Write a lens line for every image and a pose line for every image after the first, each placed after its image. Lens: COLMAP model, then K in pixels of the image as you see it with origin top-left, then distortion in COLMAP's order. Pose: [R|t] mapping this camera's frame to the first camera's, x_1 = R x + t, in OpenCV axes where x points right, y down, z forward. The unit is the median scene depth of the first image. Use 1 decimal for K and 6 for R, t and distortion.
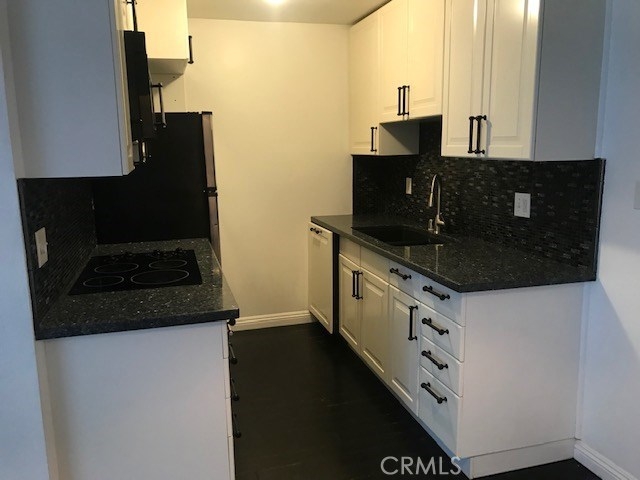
lens RADIAL K [[532.7, 0, 319.4], [0, 532.7, 240.0], [0, 0, 1]] dist [0.009997, 0.004983]
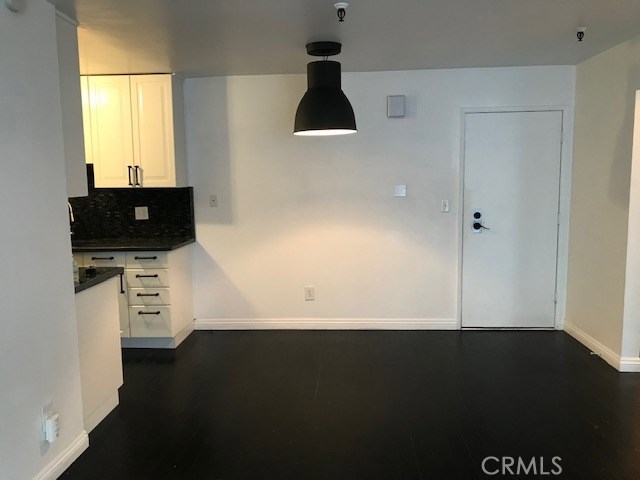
lens RADIAL K [[532.7, 0, 319.8], [0, 532.7, 239.8], [0, 0, 1]] dist [0.009997, 0.004983]
pose [[0.322239, -0.102731, 0.941068, -1.302984], [0.178067, 0.982927, 0.046328, 0.055834], [-0.929760, 0.152644, 0.335031, -0.208522]]
